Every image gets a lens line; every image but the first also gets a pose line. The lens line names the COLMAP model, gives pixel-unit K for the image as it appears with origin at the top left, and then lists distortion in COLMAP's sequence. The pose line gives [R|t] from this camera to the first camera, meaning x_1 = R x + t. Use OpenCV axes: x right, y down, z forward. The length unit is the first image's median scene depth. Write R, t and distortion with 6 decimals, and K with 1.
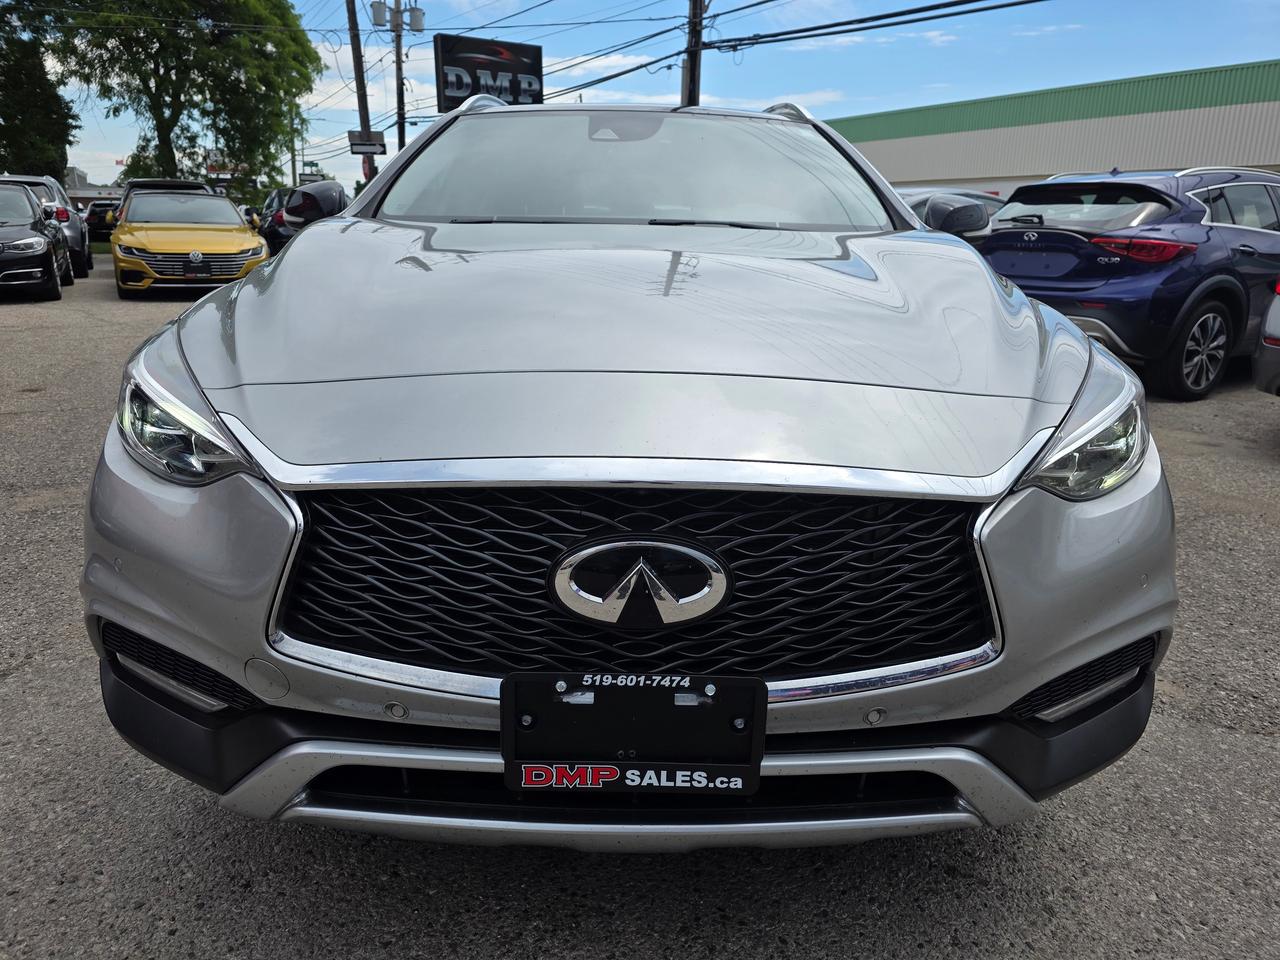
lens RADIAL K [[864.1, 0, 649.0], [0, 864.1, 485.0], [0, 0, 1]] dist [0.051962, -0.050080]
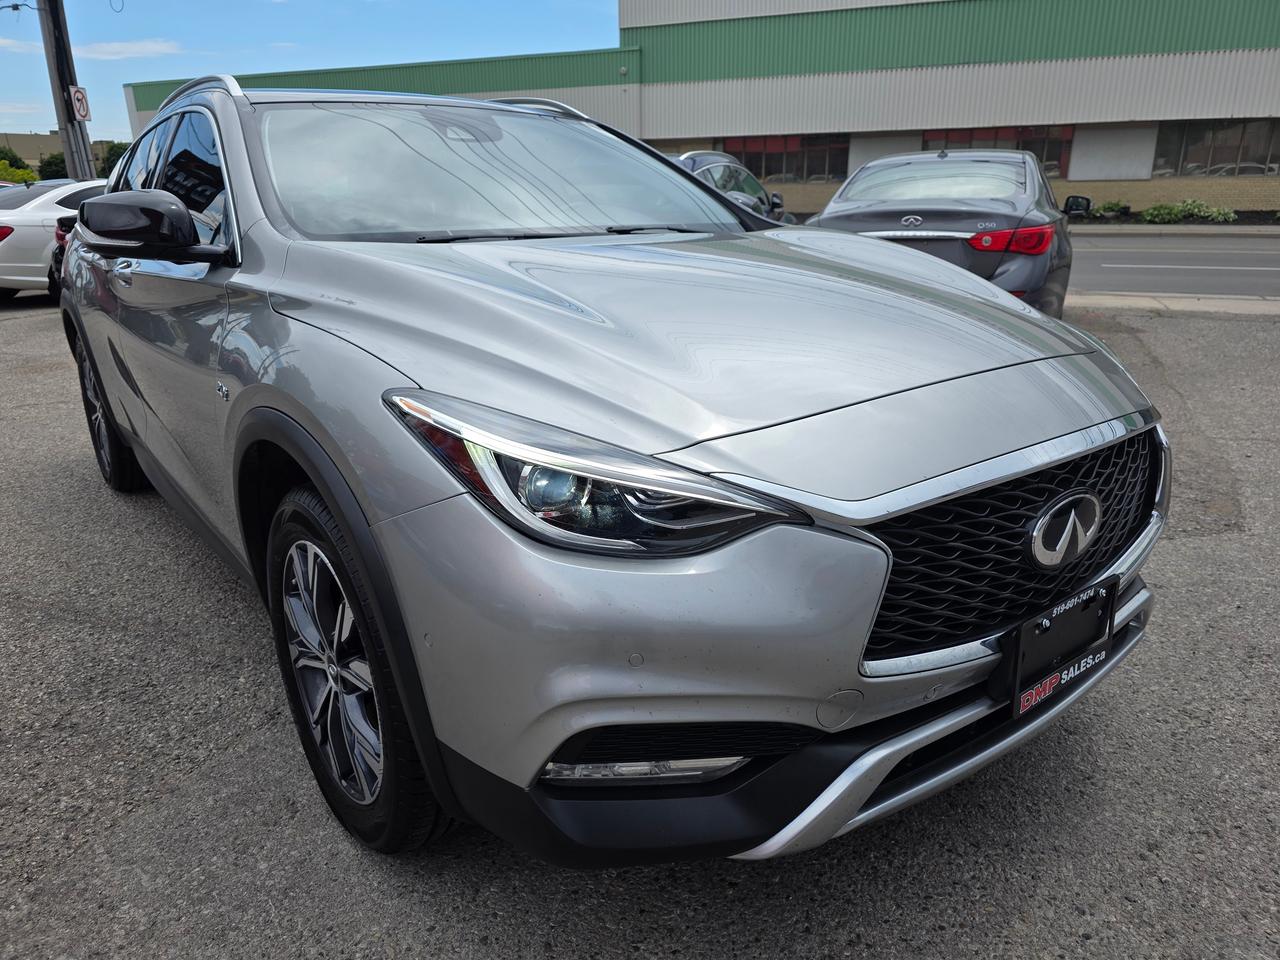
lens RADIAL K [[864.1, 0, 649.0], [0, 864.1, 485.0], [0, 0, 1]] dist [0.051962, -0.050080]
pose [[0.791486, -0.215976, 0.571755, -0.876441], [0.195308, 0.975810, 0.098237, -0.143054], [-0.579141, 0.033915, 0.814522, 0.199056]]
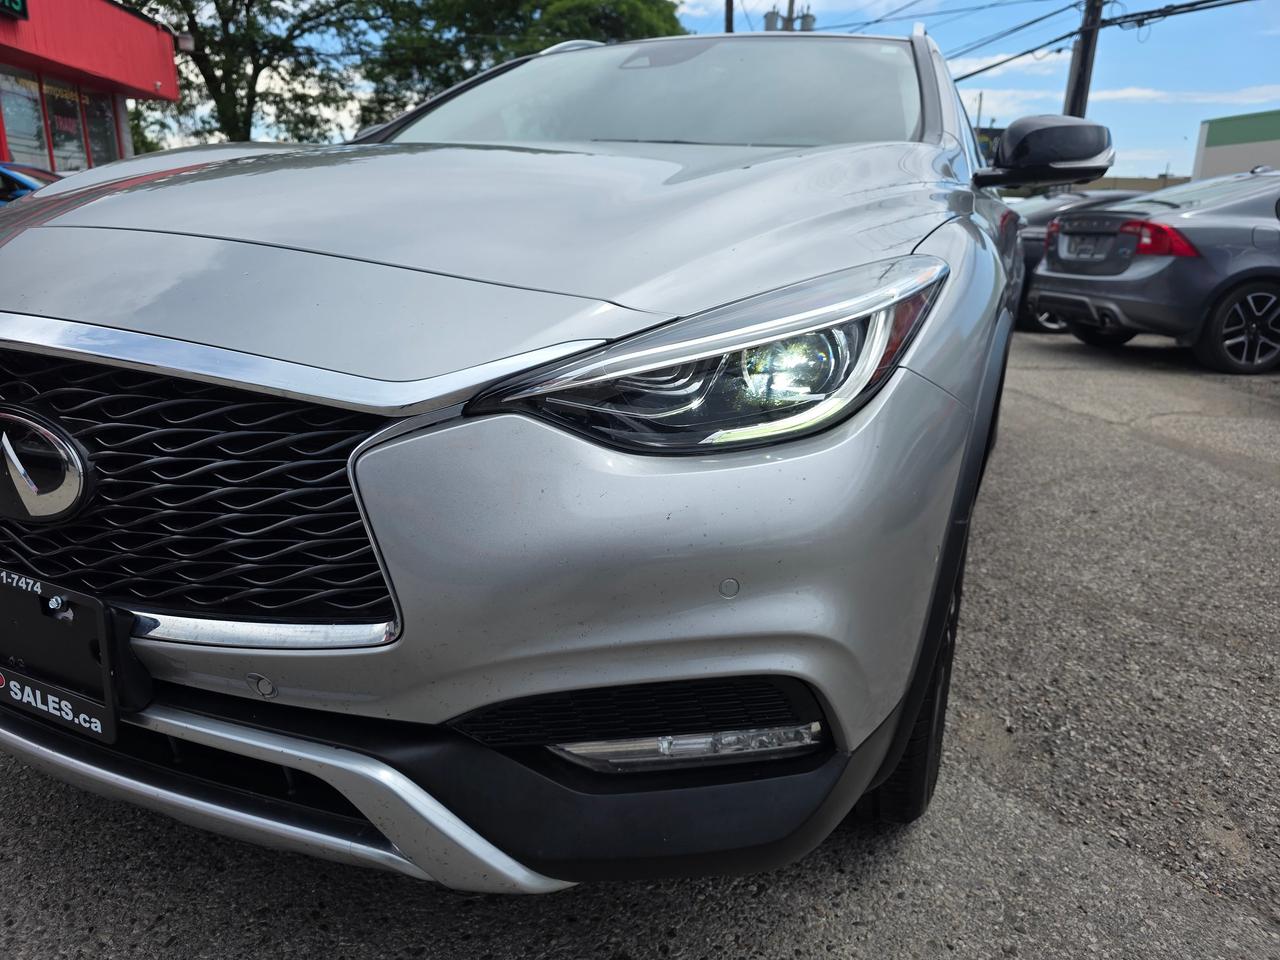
lens RADIAL K [[866.2, 0, 640.0], [0, 866.2, 480.0], [0, 0, 1]] dist [0.050013, -0.047900]
pose [[0.906342, 0.128560, -0.402512, 0.630886], [-0.134956, 0.990772, 0.012563, 0.024629], [0.400413, 0.042935, 0.915329, 0.318165]]
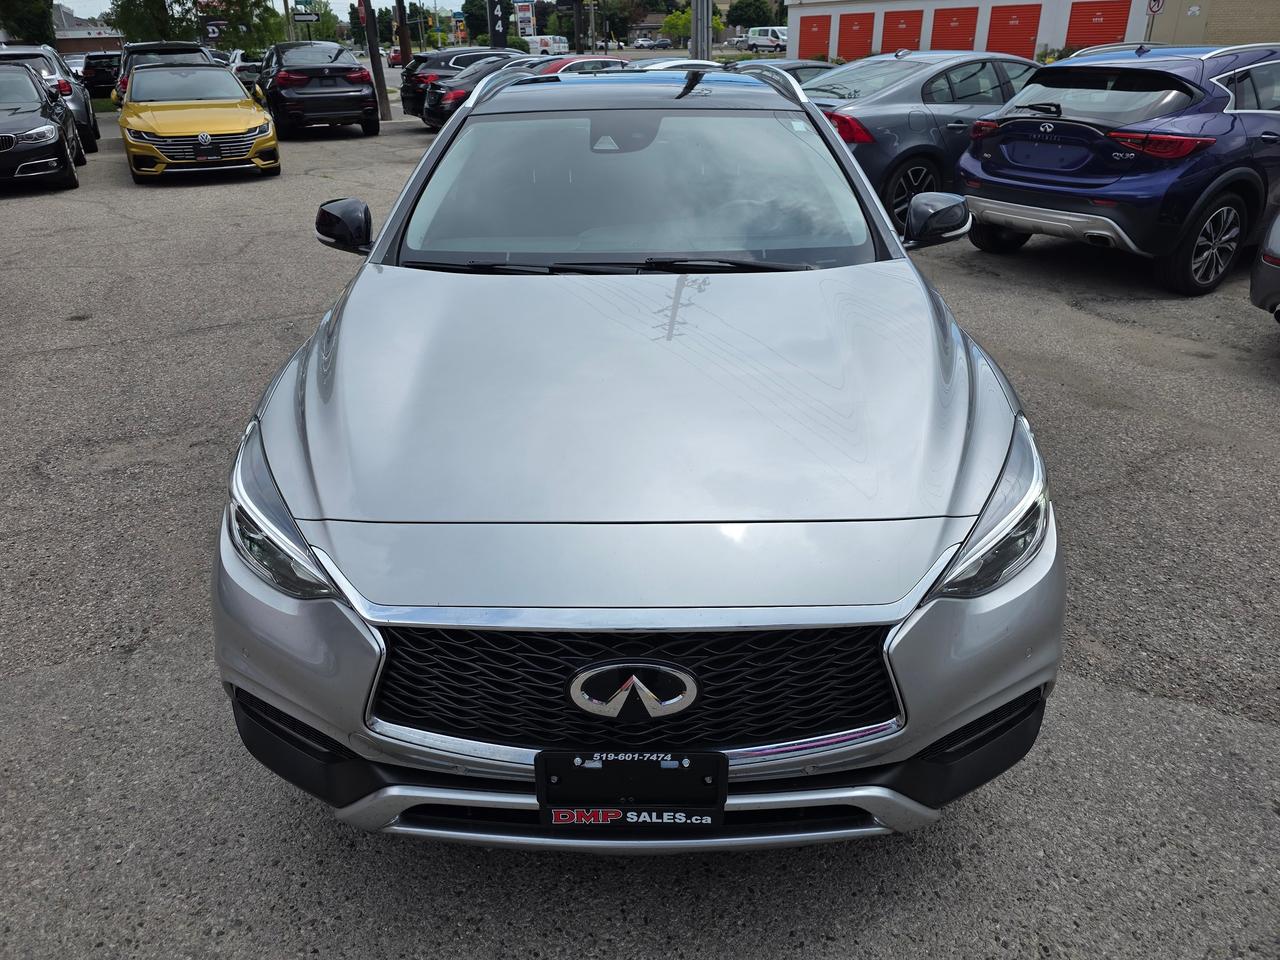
lens RADIAL K [[858.1, 0, 635.6], [0, 858.1, 483.1], [0, 0, 1]] dist [0.054532, -0.049186]
pose [[0.999035, -0.016728, -0.040609, 0.037769], [0.023863, 0.982983, 0.182141, -0.318215], [0.036871, -0.182934, 0.982434, -0.188251]]
